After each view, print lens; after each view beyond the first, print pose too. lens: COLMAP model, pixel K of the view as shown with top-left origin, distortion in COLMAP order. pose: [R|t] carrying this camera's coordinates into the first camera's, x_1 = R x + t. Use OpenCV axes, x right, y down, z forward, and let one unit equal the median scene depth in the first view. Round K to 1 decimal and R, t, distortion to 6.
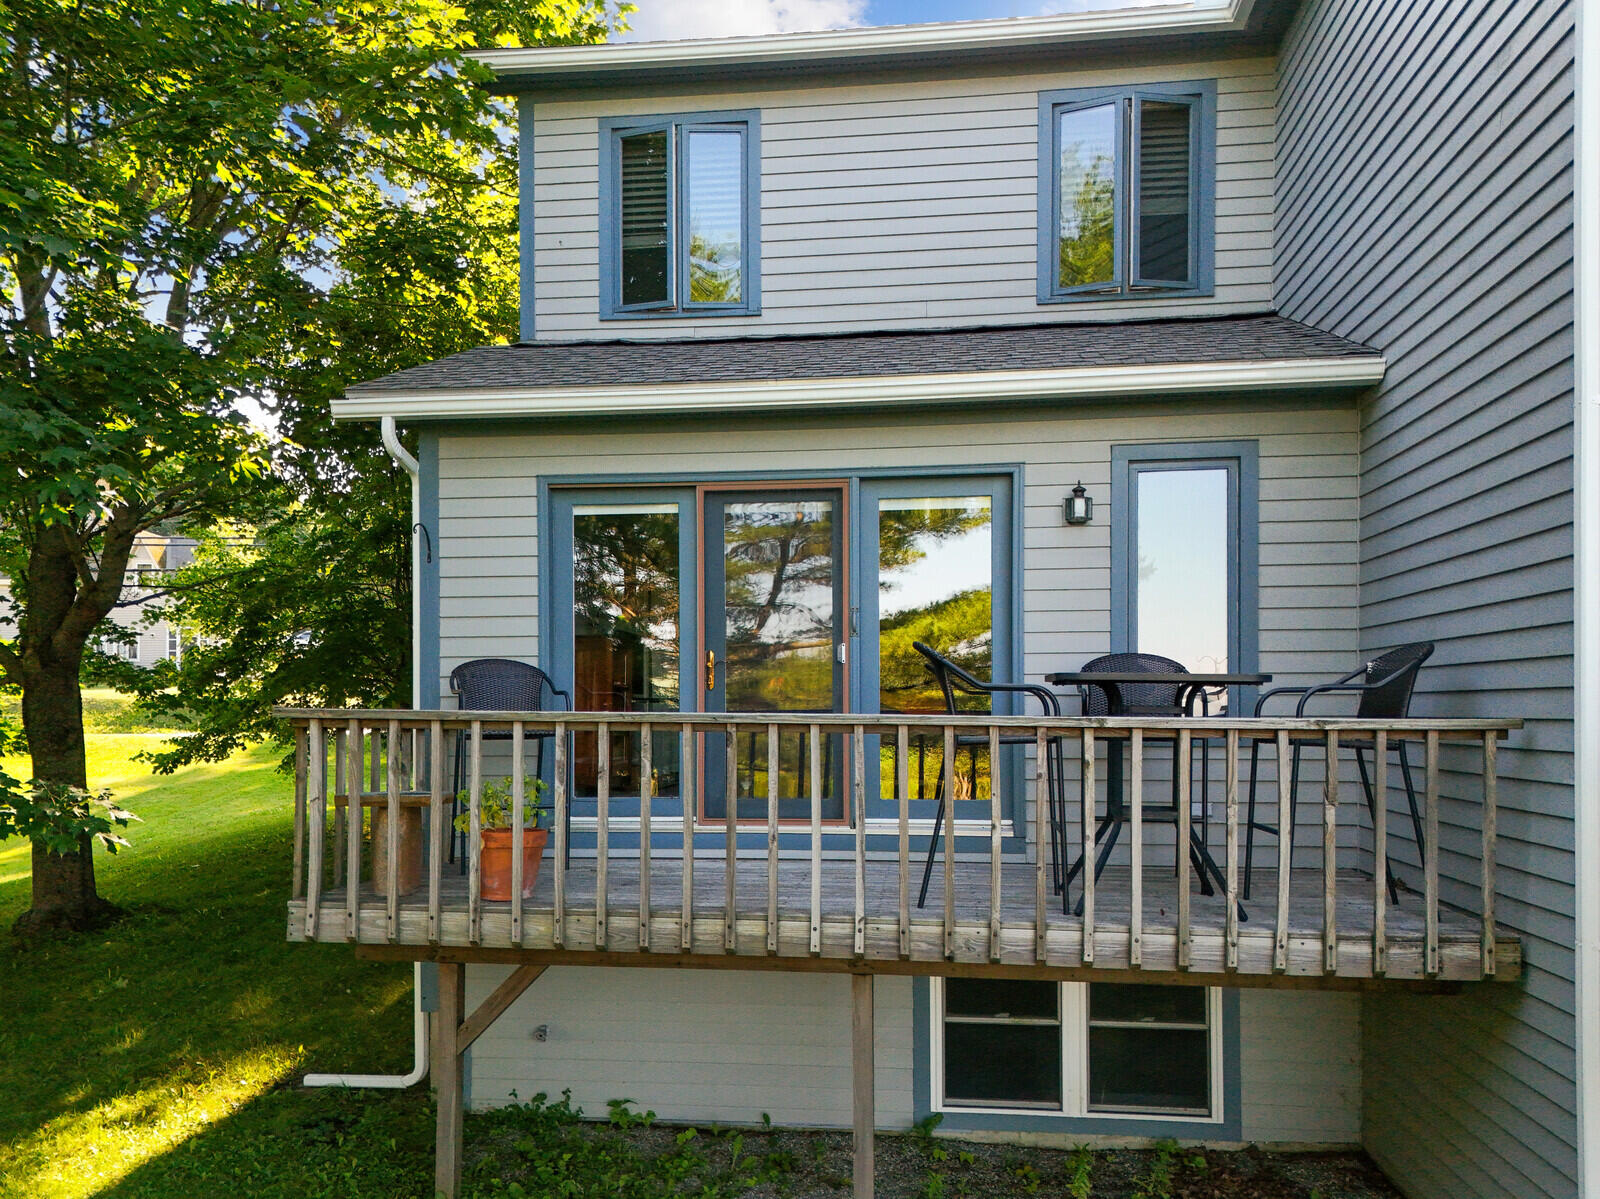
lens RADIAL K [[1154.6, 0, 797.8], [0, 1154.6, 647.1], [0, 0, 1]] dist [0.059793, 0.002507]
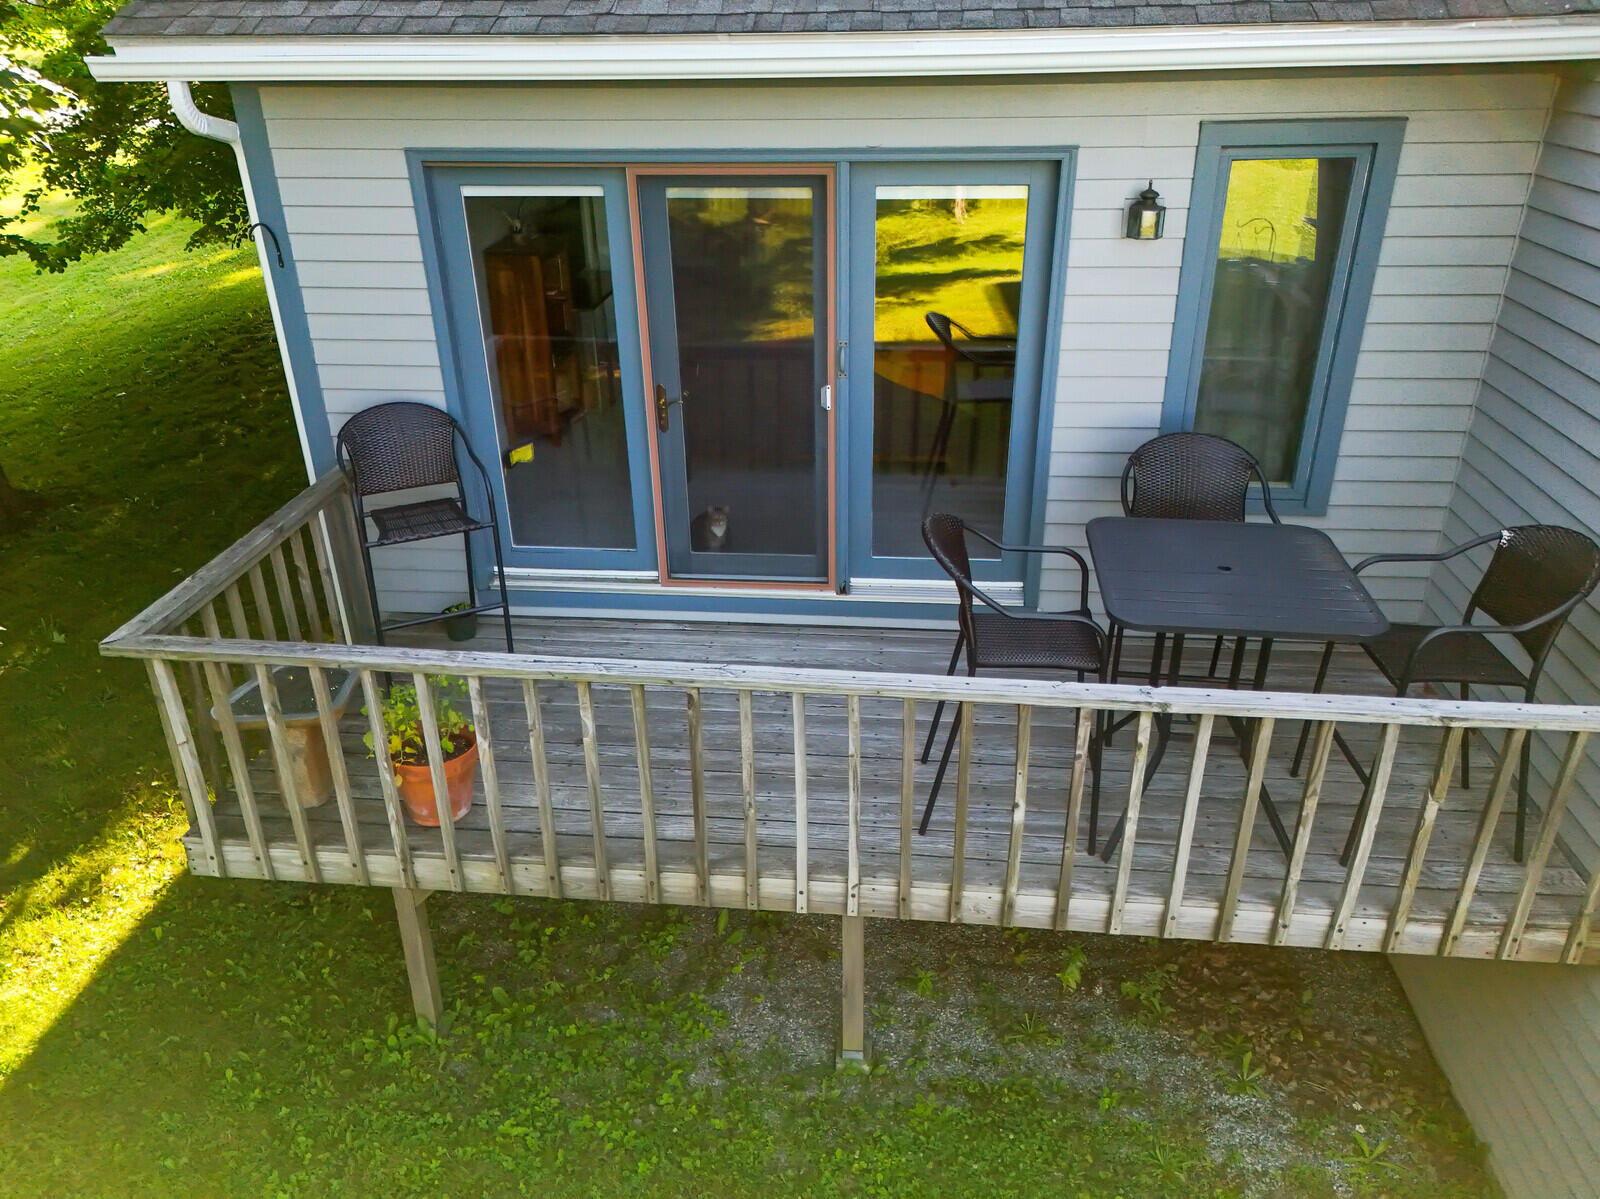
lens RADIAL K [[1182.7, 0, 800.0], [0, 1182.7, 599.5], [0, 0, 1]] dist [0.056658, -0.004204]
pose [[0.999588, -0.023981, 0.015744, 0.004078], [0.014548, 0.896752, 0.442295, -0.268930], [-0.024726, -0.441884, 0.896731, 0.237598]]
